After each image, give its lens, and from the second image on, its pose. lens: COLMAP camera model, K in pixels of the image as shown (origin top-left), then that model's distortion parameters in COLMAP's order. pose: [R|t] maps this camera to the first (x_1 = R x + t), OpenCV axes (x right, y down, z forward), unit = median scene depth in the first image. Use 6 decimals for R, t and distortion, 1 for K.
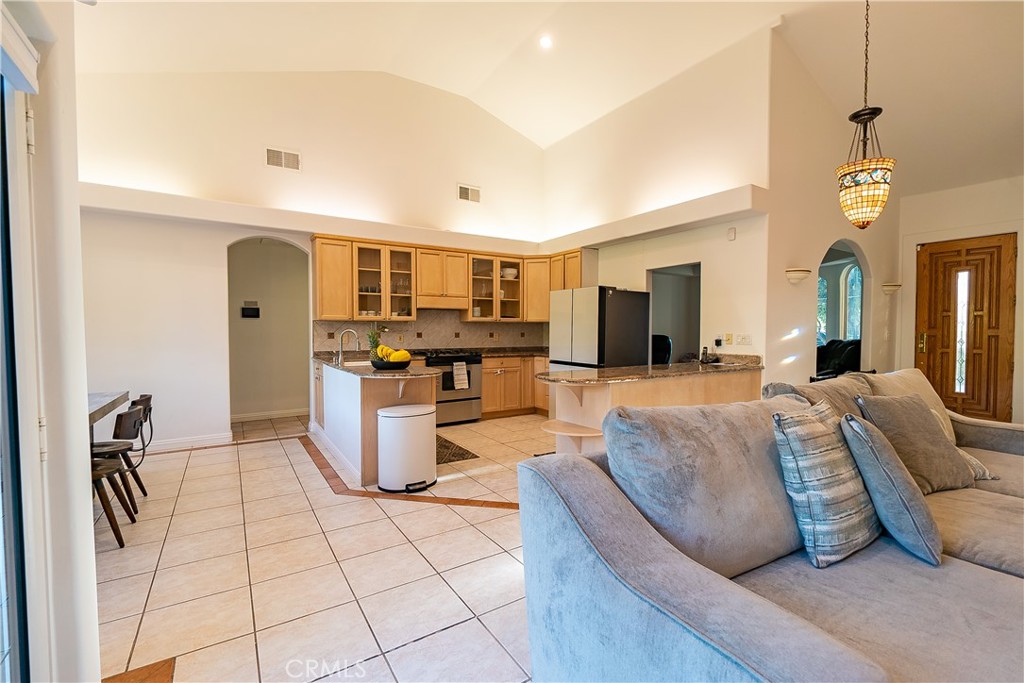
lens RADIAL K [[443.9, 0, 512.4], [0, 443.9, 343.6], [0, 0, 1]] dist [-0.001853, -0.001360]
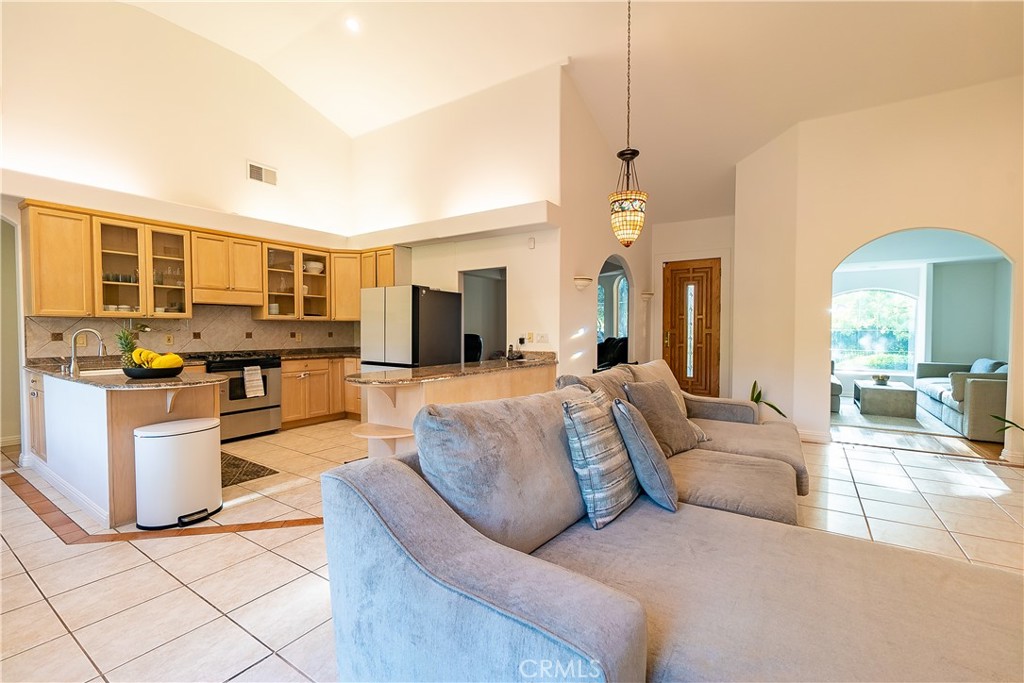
lens RADIAL K [[443.9, 0, 512.0], [0, 443.9, 343.4], [0, 0, 1]] dist [-0.001853, -0.001360]
pose [[0.917703, -0.012431, 0.397073, 0.003841], [0.012065, 0.999921, 0.003420, -0.000029], [-0.397084, 0.001652, 0.917781, -0.000904]]
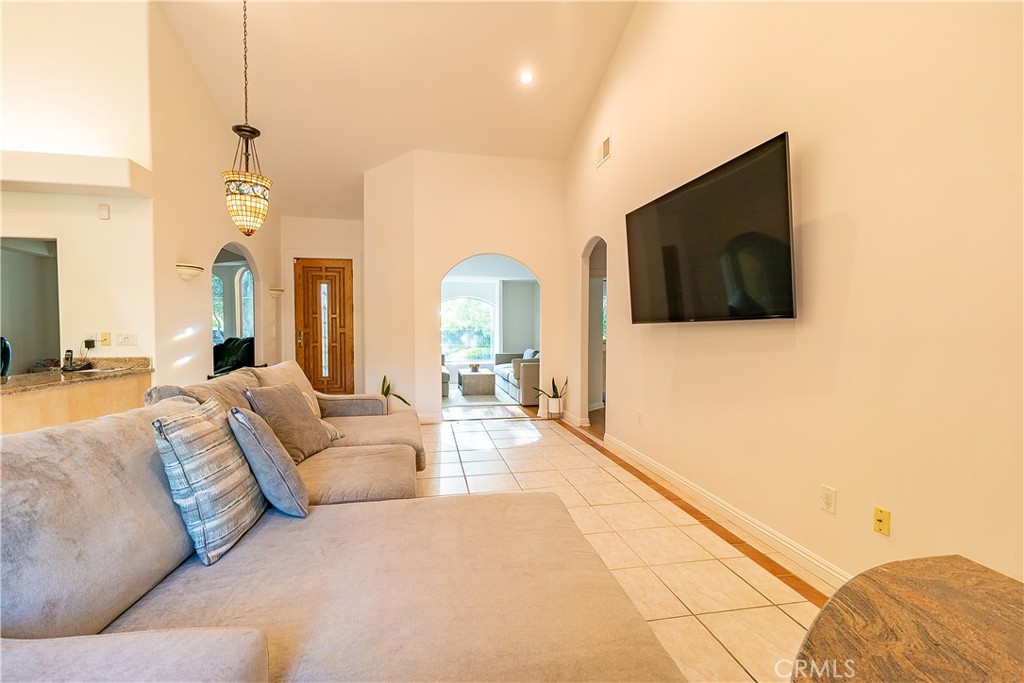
lens RADIAL K [[443.9, 0, 512.8], [0, 443.9, 343.5], [0, 0, 1]] dist [-0.001853, -0.001360]
pose [[0.374541, -0.030019, 0.926724, 0.008918], [0.026725, 0.999410, 0.021572, 0.000103], [-0.926825, 0.016687, 0.375123, -0.006255]]
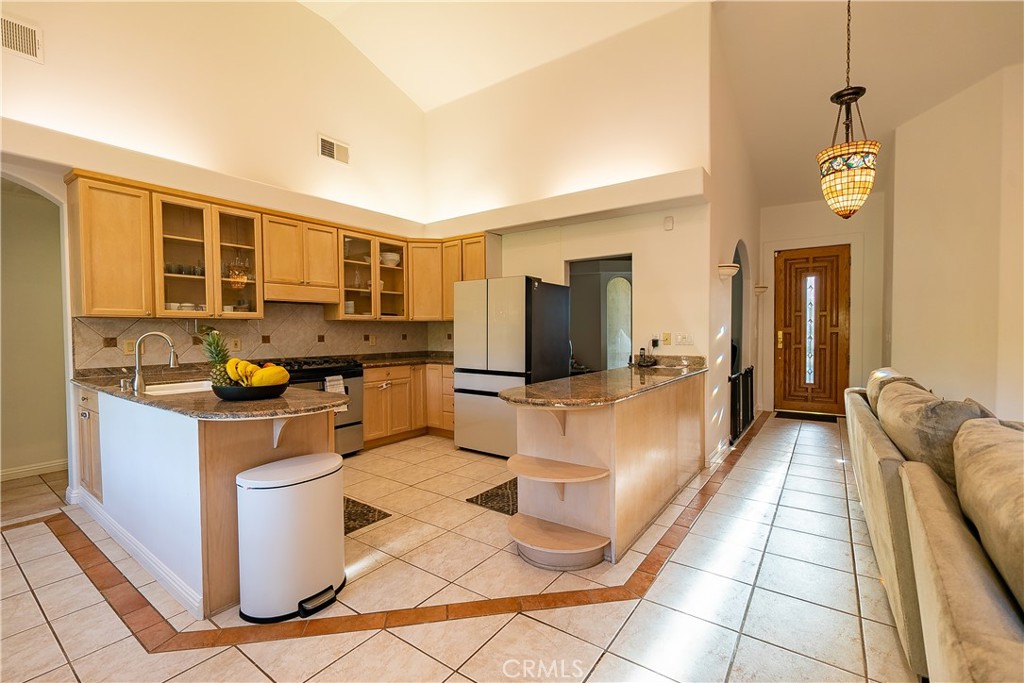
lens RADIAL K [[443.9, 0, 512.4], [0, 443.9, 343.7], [0, 0, 1]] dist [-0.001853, -0.001360]
pose [[0.930229, -0.018007, 0.366537, -0.122137], [0.018737, 0.999823, 0.001565, -0.006954], [-0.366500, 0.005412, 0.930402, 0.238632]]
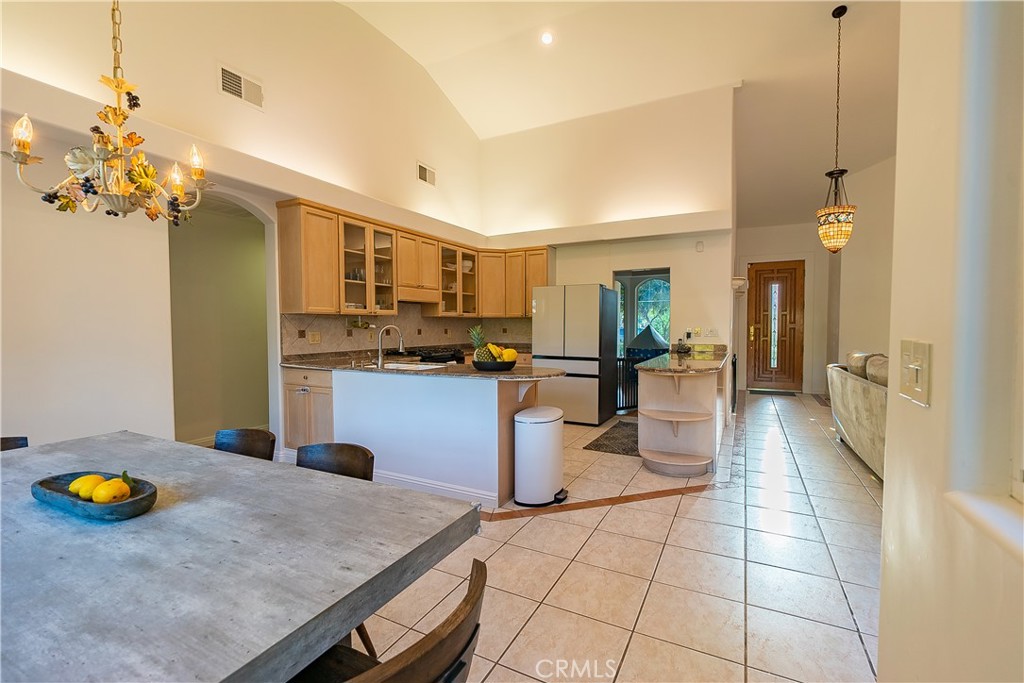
lens RADIAL K [[443.9, 0, 513.6], [0, 443.9, 344.3], [0, 0, 1]] dist [-0.001853, -0.001360]
pose [[0.870021, -0.025088, 0.492377, -0.492416], [0.019963, 0.999678, 0.015662, -0.005201], [-0.492611, -0.003796, 0.870241, 0.160770]]
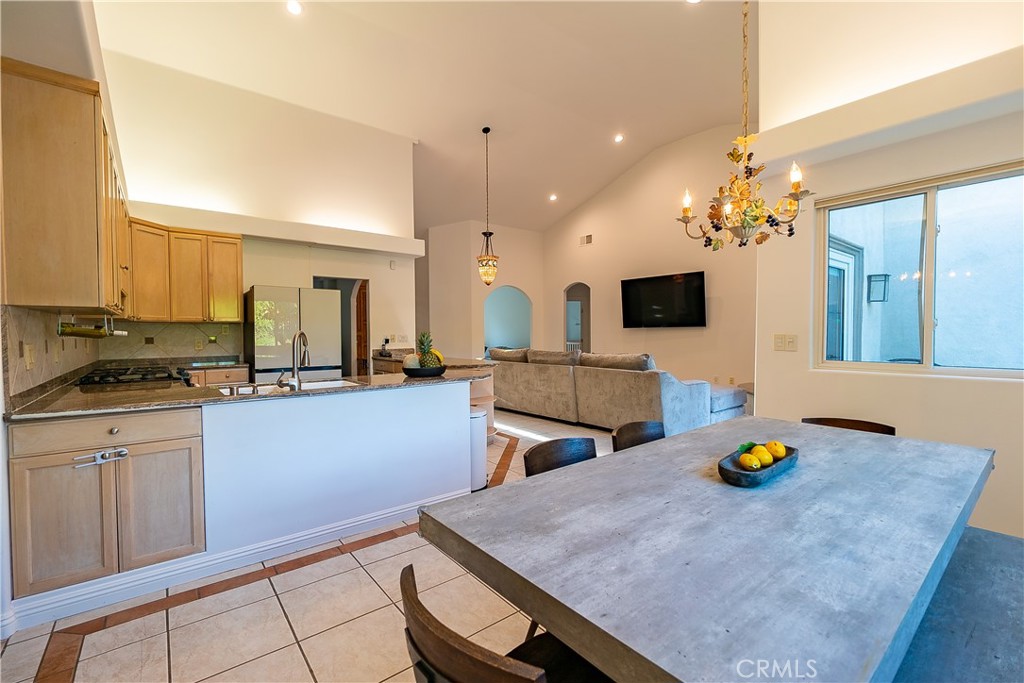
lens RADIAL K [[443.9, 0, 517.2], [0, 443.9, 349.4], [0, 0, 1]] dist [-0.001853, -0.001360]
pose [[-0.107081, -0.041368, 0.993389, -0.859453], [0.035946, 0.998320, 0.045448, -0.022254], [-0.993600, 0.040575, -0.105414, 0.664070]]
